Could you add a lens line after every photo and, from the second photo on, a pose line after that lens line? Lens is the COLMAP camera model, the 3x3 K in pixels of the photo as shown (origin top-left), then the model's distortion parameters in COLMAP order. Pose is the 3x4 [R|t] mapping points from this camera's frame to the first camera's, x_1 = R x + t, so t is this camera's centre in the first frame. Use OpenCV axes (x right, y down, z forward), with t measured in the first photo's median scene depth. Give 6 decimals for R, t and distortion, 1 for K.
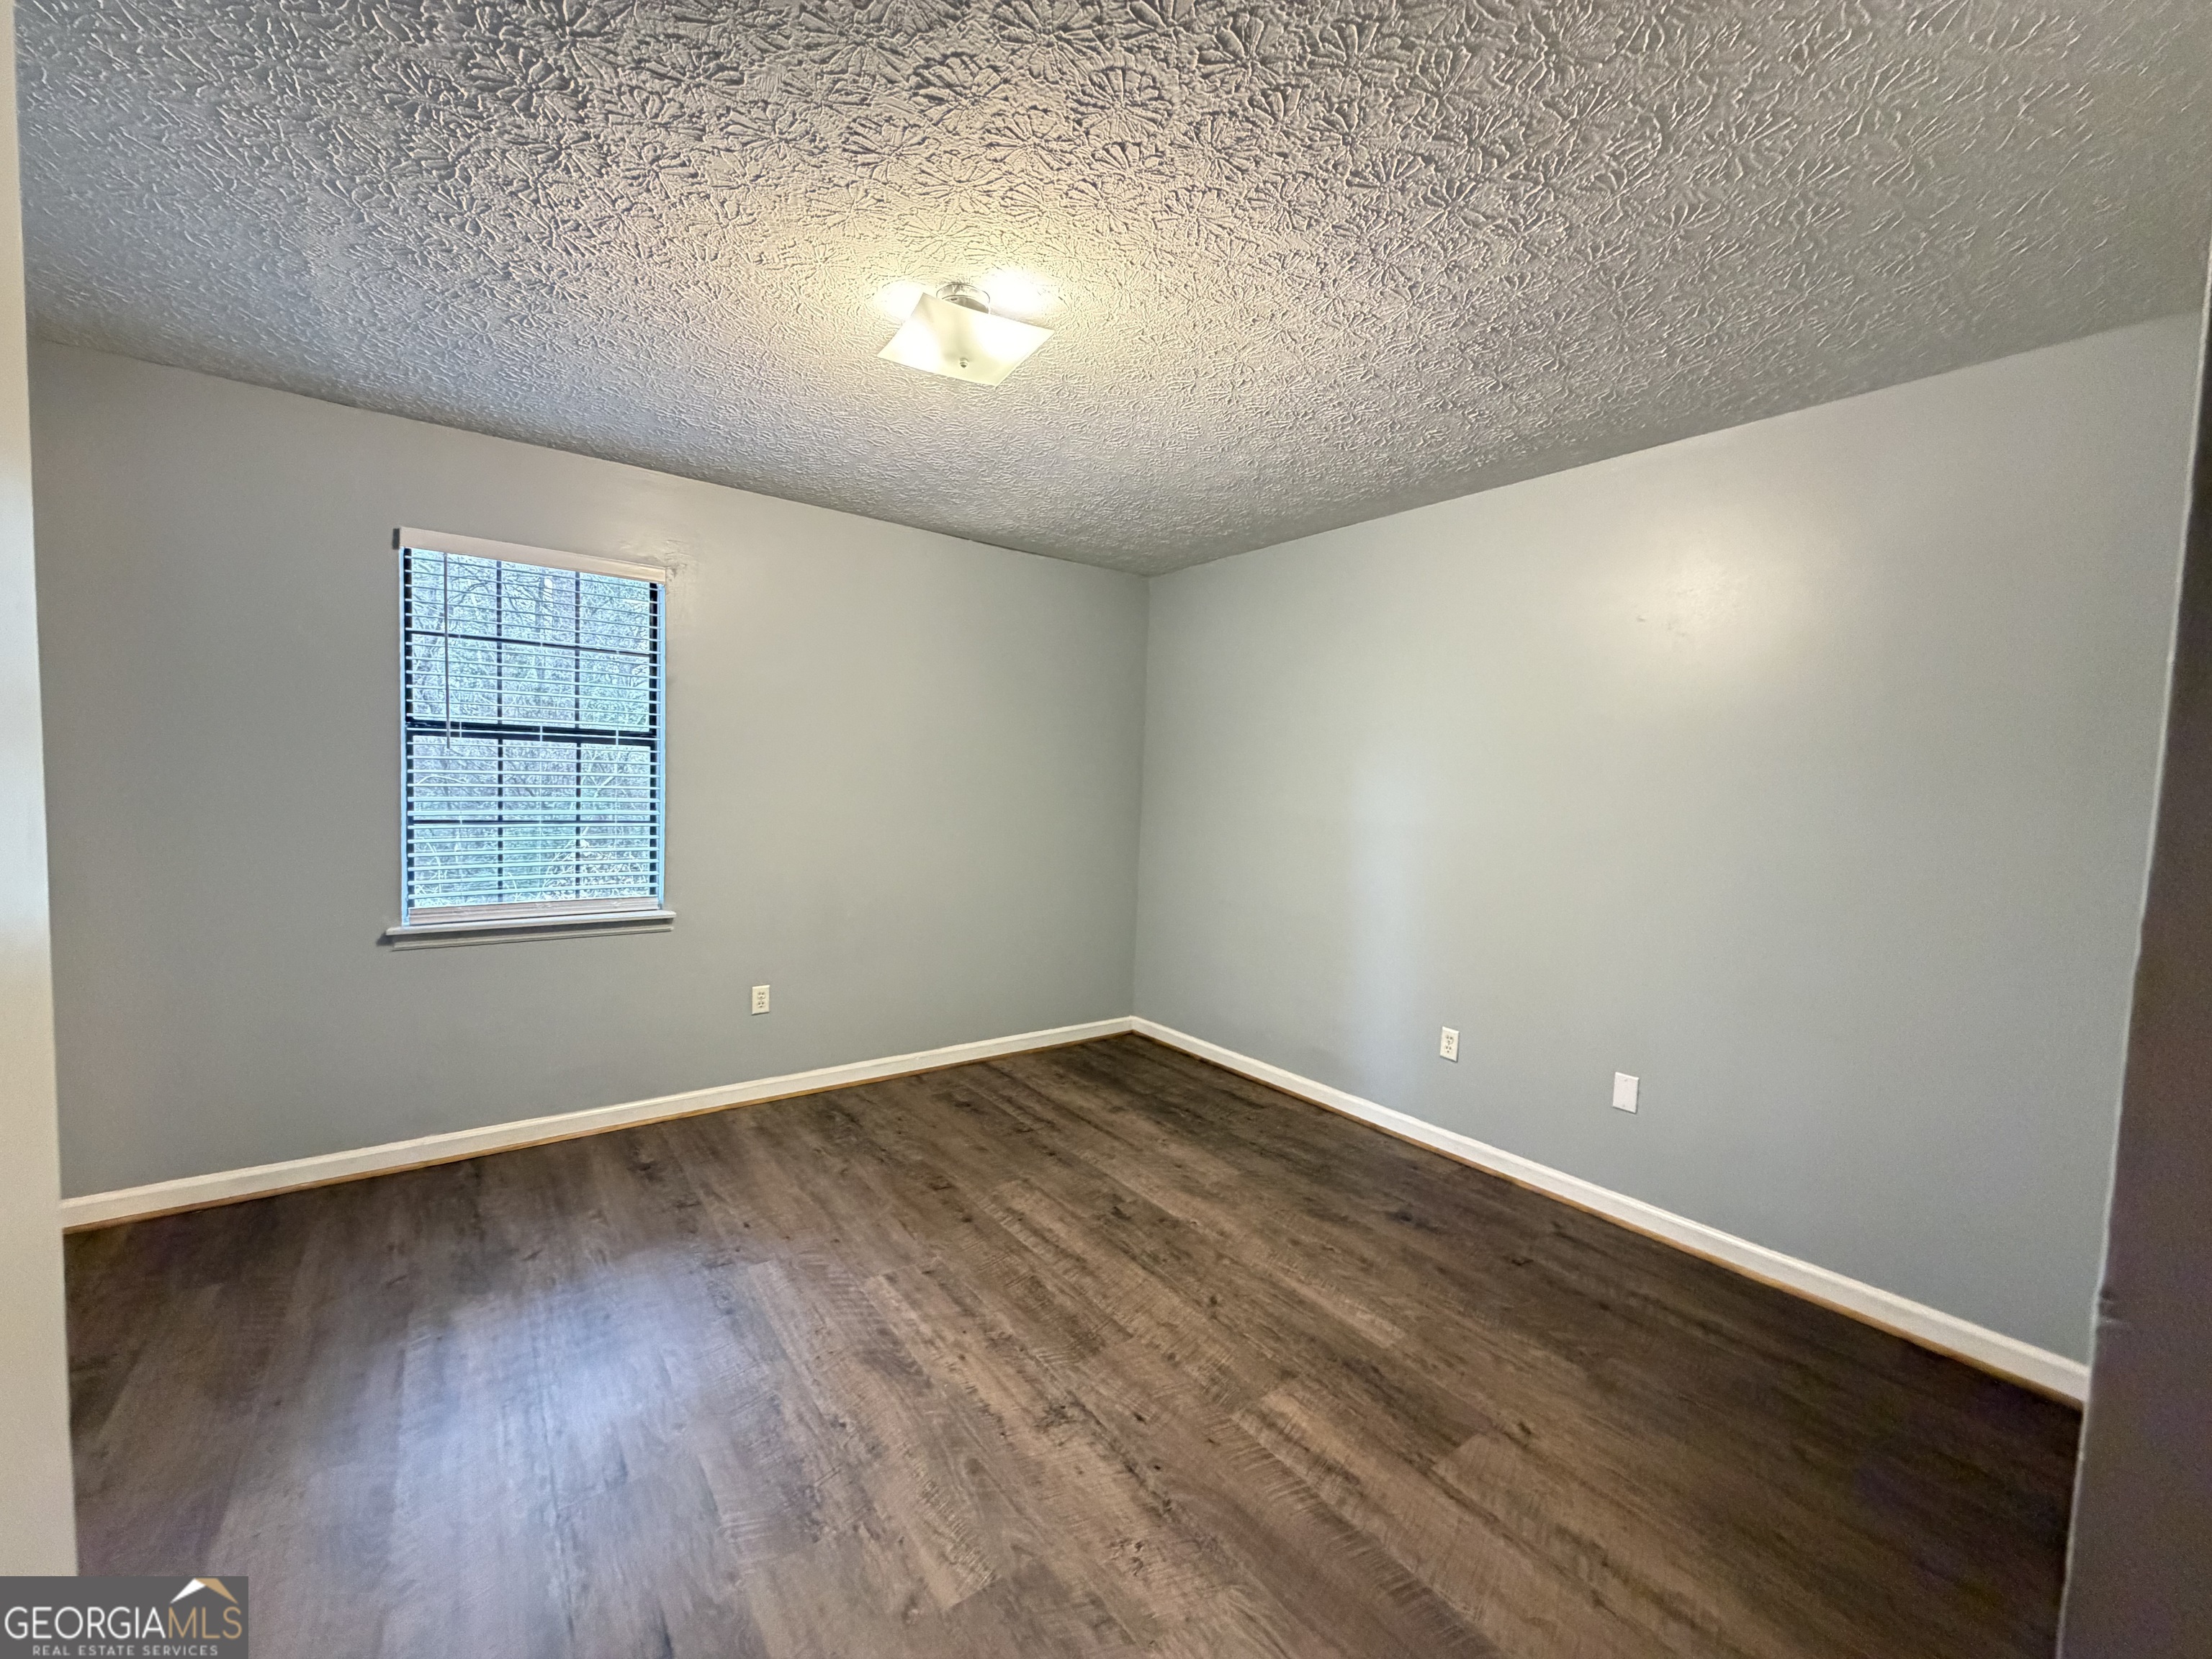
lens RADIAL K [[878.9, 0, 1102.0], [0, 878.9, 829.8], [0, 0, 1]] dist [0.000804, -0.000601]
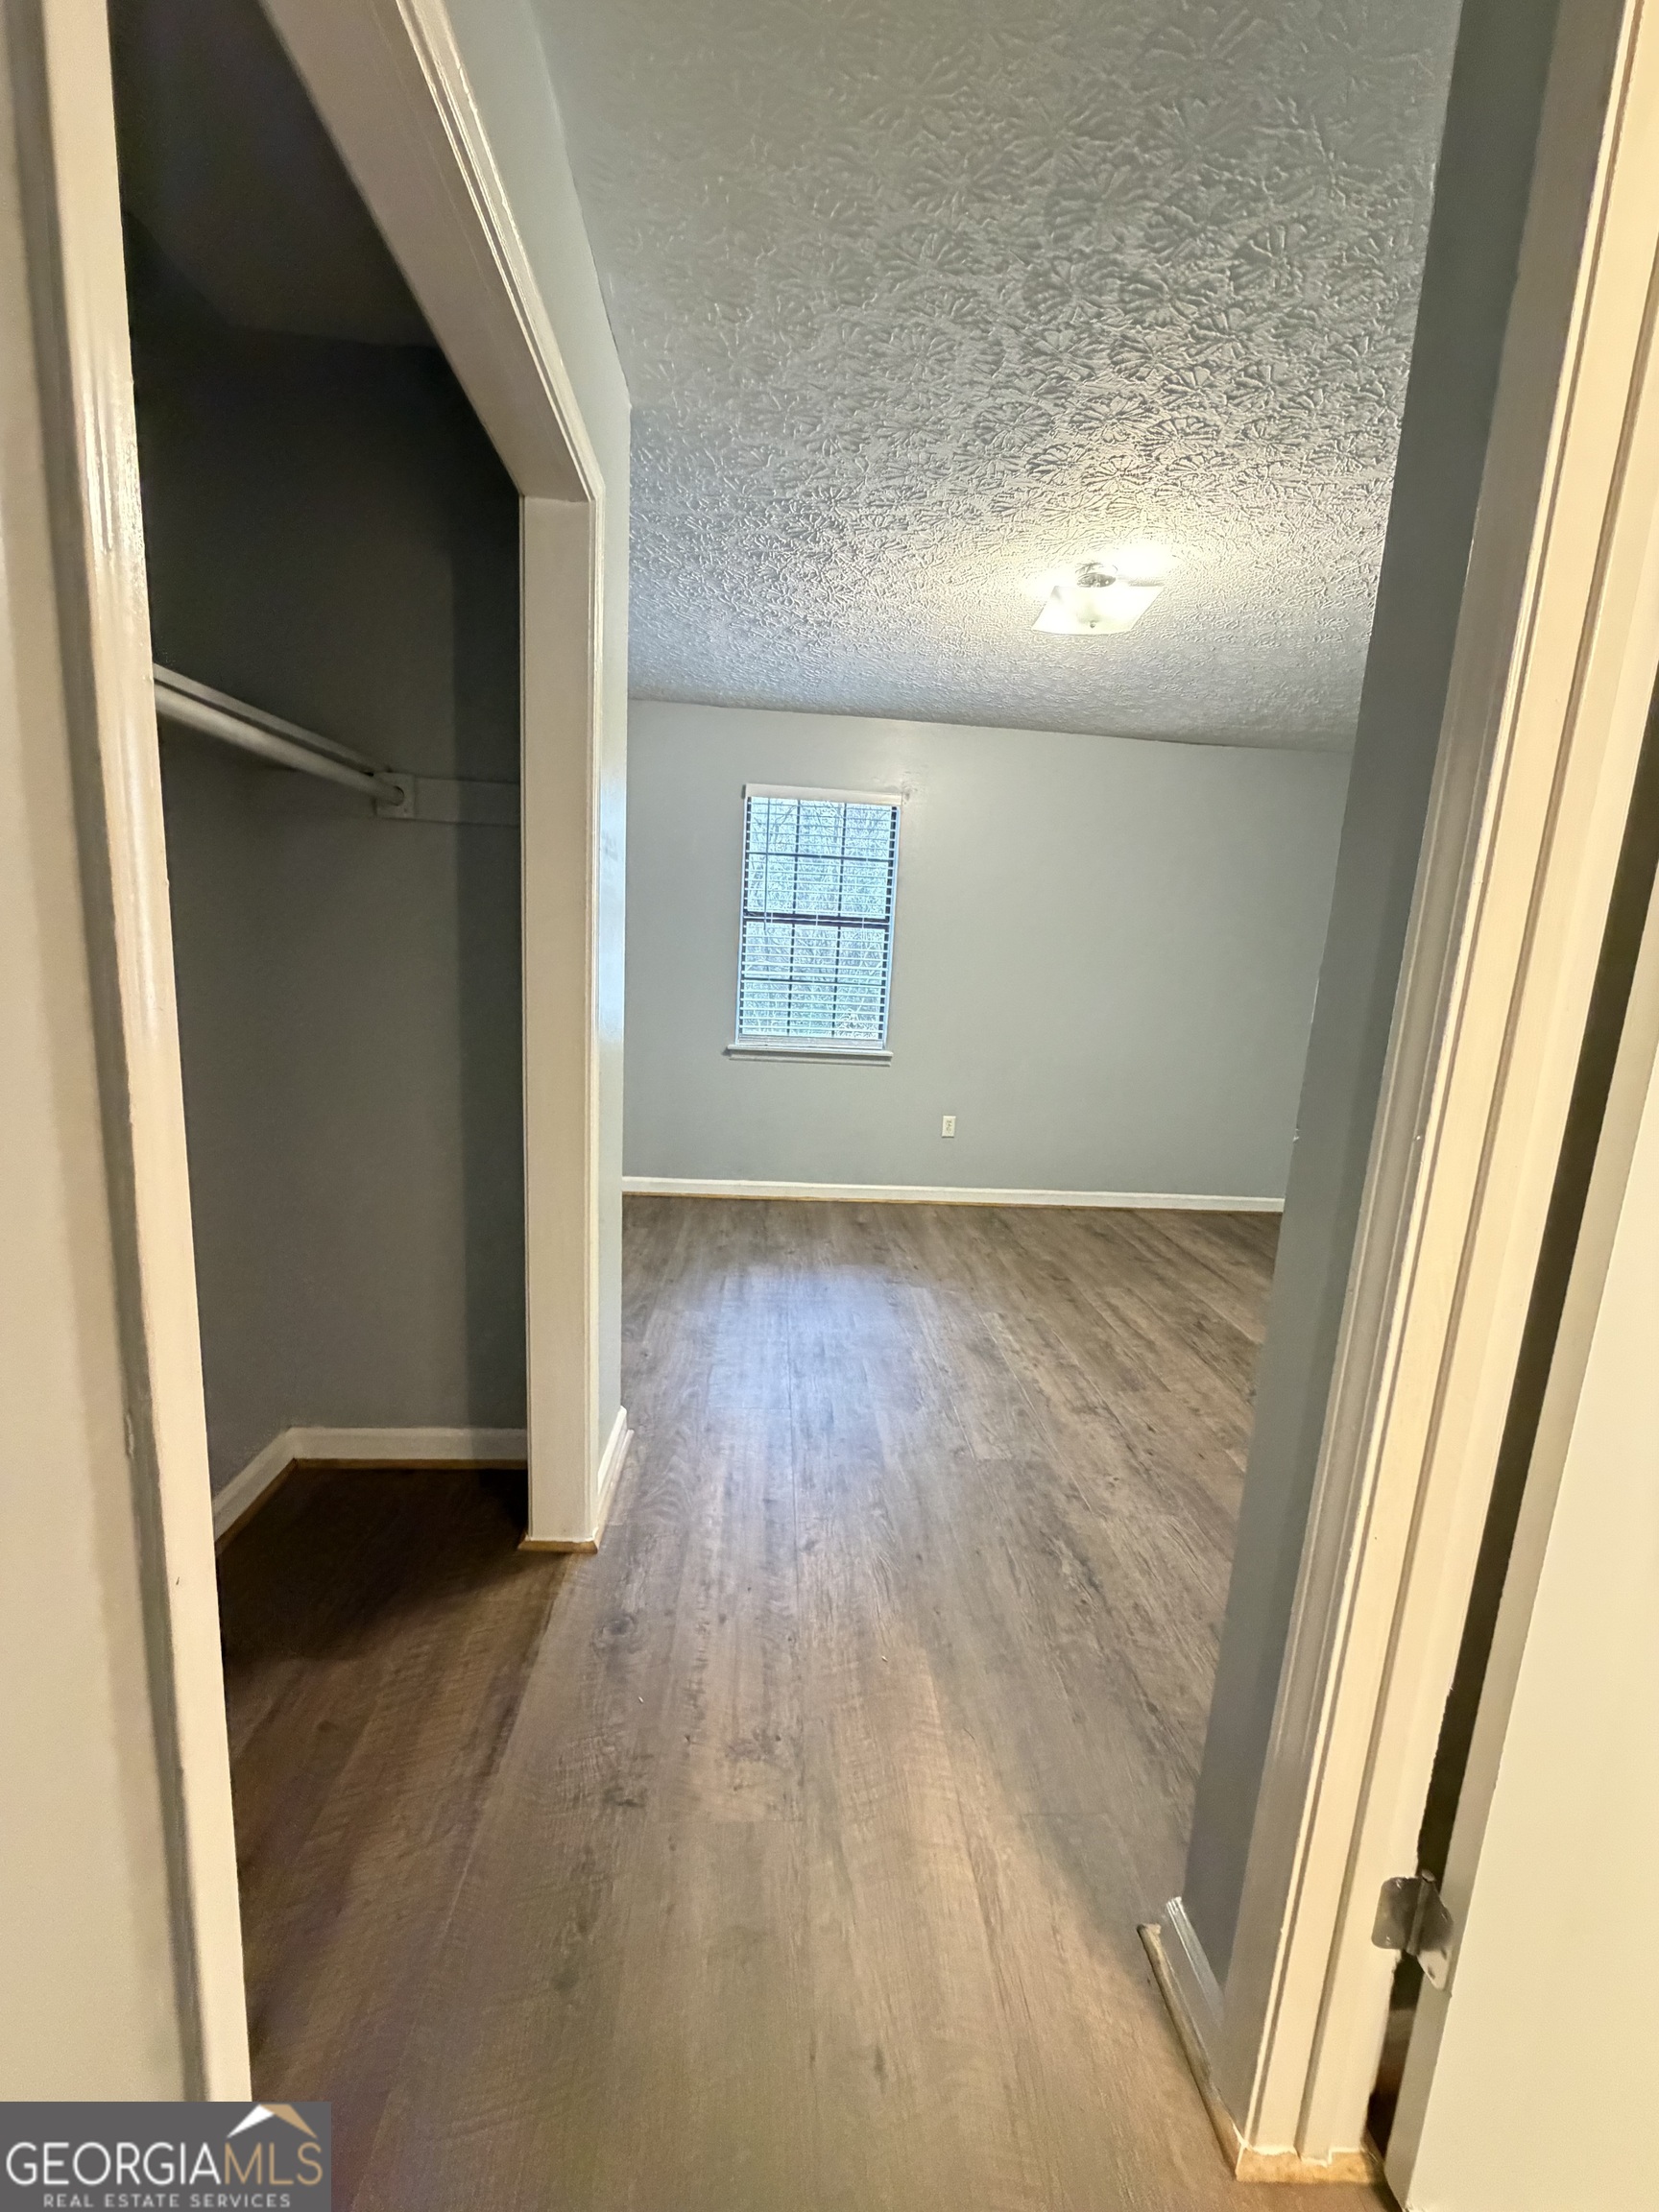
lens RADIAL K [[878.9, 0, 832.6], [0, 878.9, 1096.3], [0, 0, 1]] dist [0.000804, -0.000601]
pose [[0.842495, 0.097965, -0.529721, 0.240296], [-0.055089, 0.993838, 0.096181, 0.051815], [0.535880, -0.051851, 0.842701, -0.295523]]
